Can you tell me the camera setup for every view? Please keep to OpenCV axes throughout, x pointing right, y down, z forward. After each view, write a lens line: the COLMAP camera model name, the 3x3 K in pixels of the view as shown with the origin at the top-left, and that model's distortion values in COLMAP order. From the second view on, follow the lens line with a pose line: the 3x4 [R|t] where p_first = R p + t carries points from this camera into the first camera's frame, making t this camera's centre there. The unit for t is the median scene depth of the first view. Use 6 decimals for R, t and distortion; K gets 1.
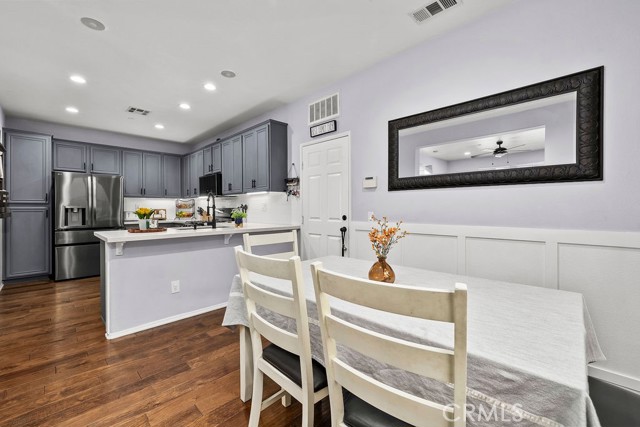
lens RADIAL K [[268.1, 0, 317.1], [0, 268.1, 208.6], [0, 0, 1]] dist [0.000639, 0.000214]
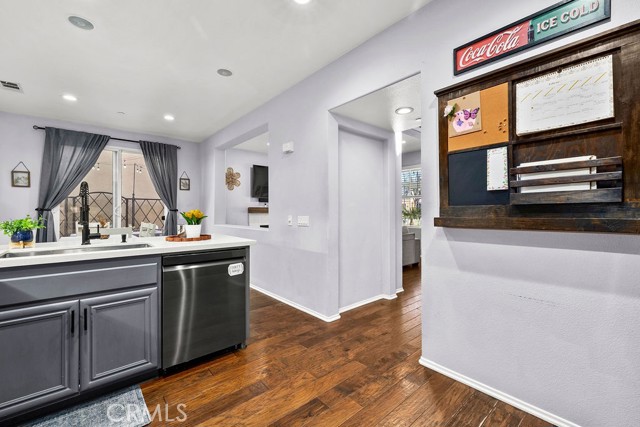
lens RADIAL K [[268.6, 0, 317.8], [0, 268.6, 210.9], [0, 0, 1]] dist [0.000752, -0.000150]
pose [[-0.997453, 0.005784, 0.071099, -0.932402], [0.005613, 0.999981, -0.002604, 0.003125], [-0.071112, -0.002199, -0.997466, 1.544984]]
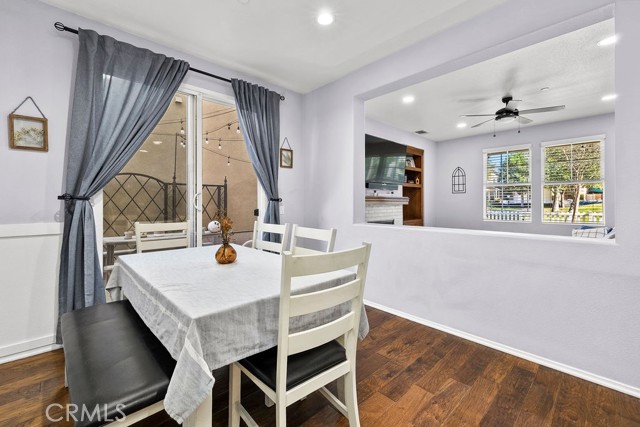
lens RADIAL K [[270.8, 0, 316.9], [0, 270.8, 203.2], [0, 0, 1]] dist [0.000189, 0.000050]
pose [[-0.999389, 0.006269, 0.034395, -0.100550], [0.006387, 0.999974, 0.003318, 0.000275], [-0.034373, 0.003536, -0.999403, 0.957554]]
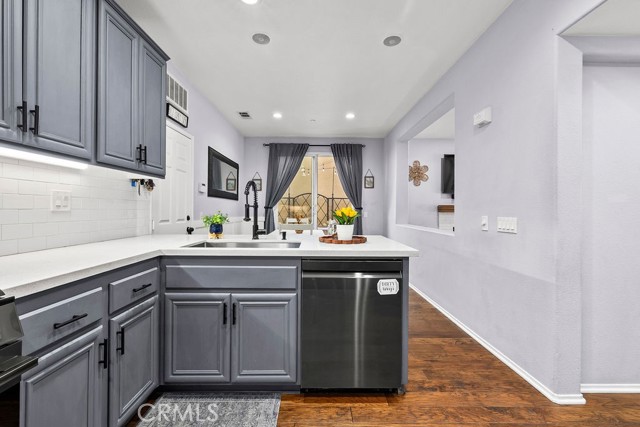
lens RADIAL K [[274.2, 0, 318.4], [0, 274.2, 210.1], [0, 0, 1]] dist [0.001020, 0.000110]
pose [[-0.716721, -0.000264, 0.697360, -0.942105], [-0.002473, 0.999995, -0.002163, 0.004534], [-0.697356, -0.003275, -0.716717, 1.354140]]
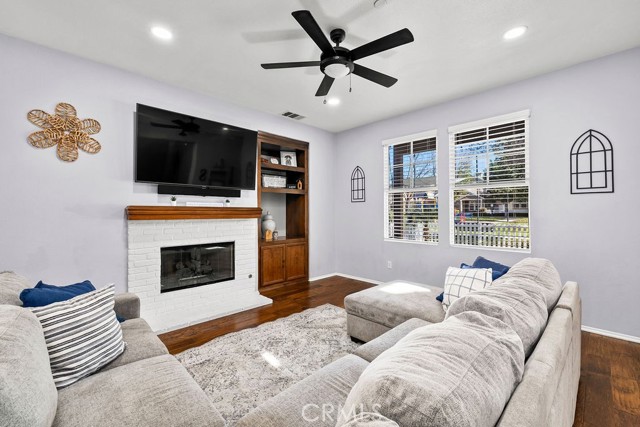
lens RADIAL K [[274.2, 0, 318.4], [0, 274.2, 210.1], [0, 0, 1]] dist [0.001020, 0.000110]
pose [[-0.999873, 0.006976, 0.014336, -0.879106], [0.006911, 0.999966, -0.004569, -0.011936], [-0.014367, -0.004469, -0.999887, 0.402535]]
